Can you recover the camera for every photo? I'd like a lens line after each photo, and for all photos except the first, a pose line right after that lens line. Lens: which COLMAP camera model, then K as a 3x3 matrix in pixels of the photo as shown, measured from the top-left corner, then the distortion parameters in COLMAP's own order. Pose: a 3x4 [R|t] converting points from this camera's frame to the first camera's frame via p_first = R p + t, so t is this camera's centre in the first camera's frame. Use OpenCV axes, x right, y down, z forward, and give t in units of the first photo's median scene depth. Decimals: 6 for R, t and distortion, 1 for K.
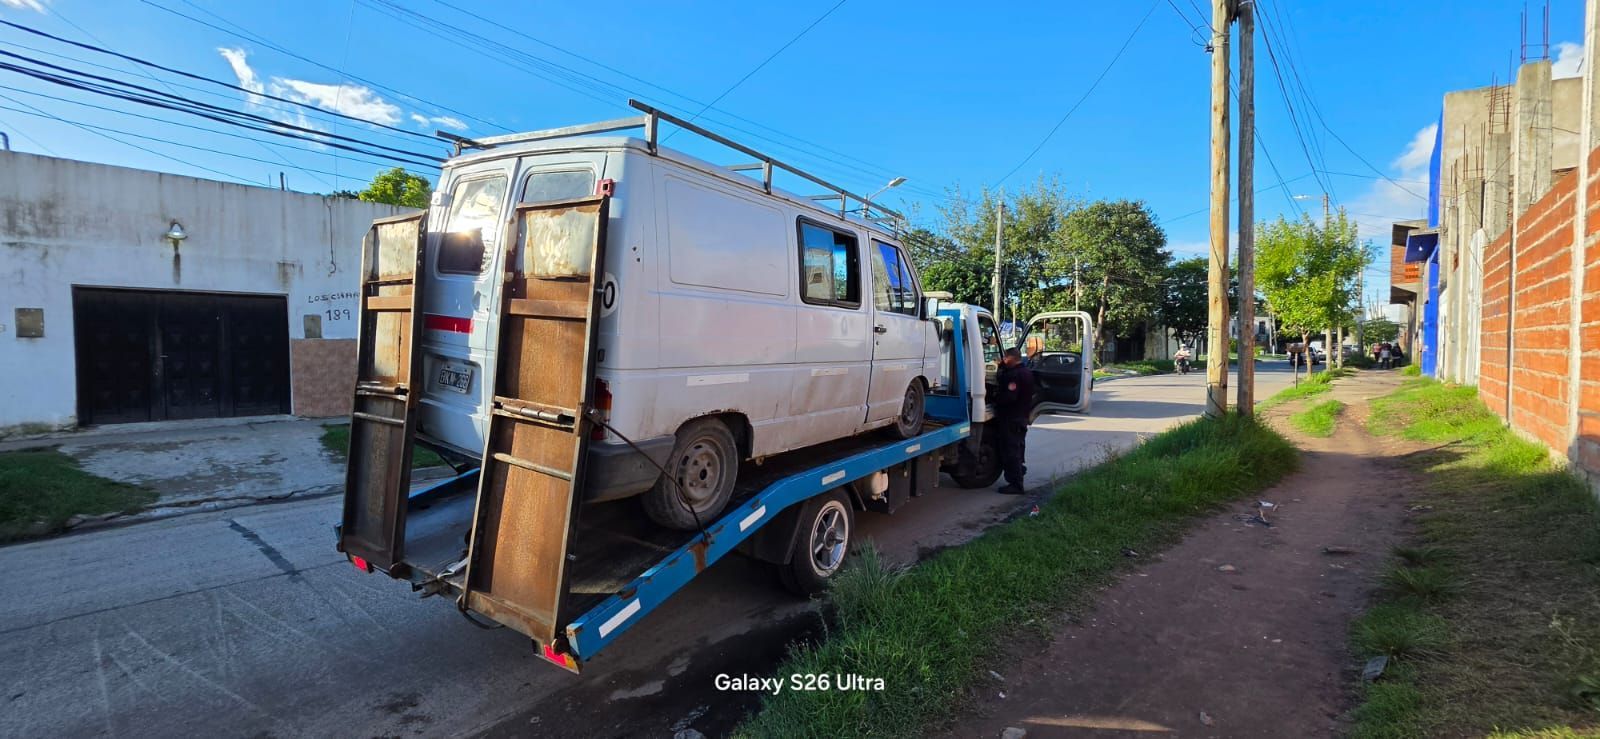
lens RADIAL K [[646.4, 0, 794.4], [0, 646.4, 370.2], [0, 0, 1]] dist [-0.000919, 0.000719]
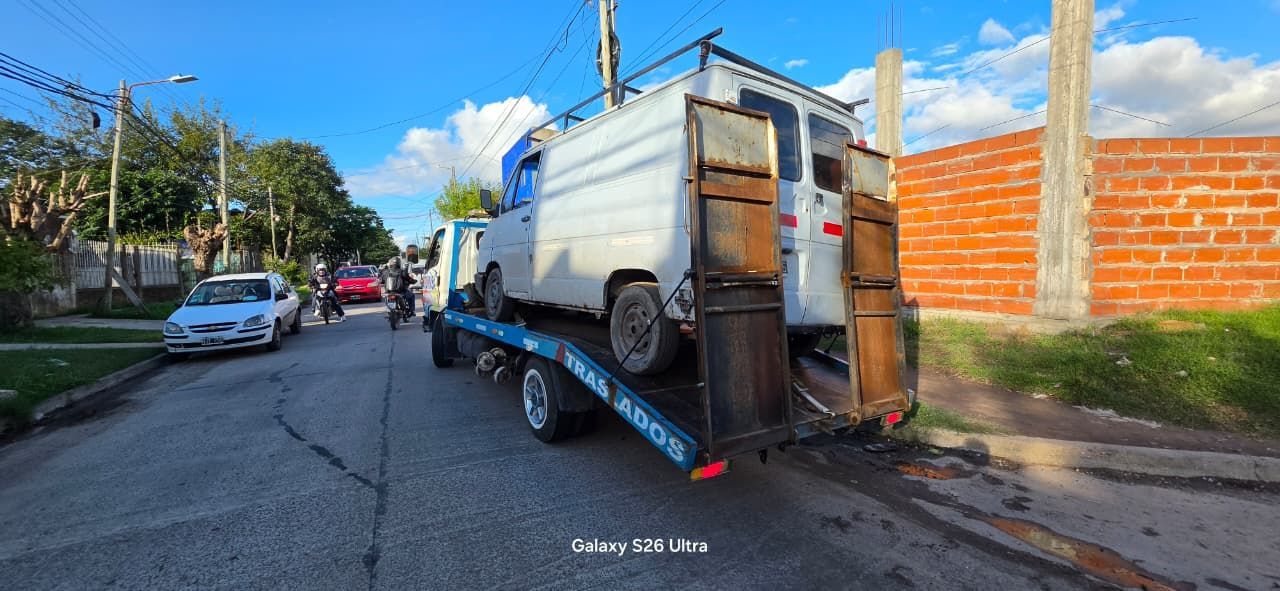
lens RADIAL K [[517.1, 0, 635.5], [0, 517.1, 296.1], [0, 0, 1]] dist [-0.000919, 0.000719]
pose [[0.342688, -0.069169, 0.936899, -0.195157], [0.054098, 0.997084, 0.053825, 0.000349], [-0.937890, 0.032239, 0.345431, 0.119141]]
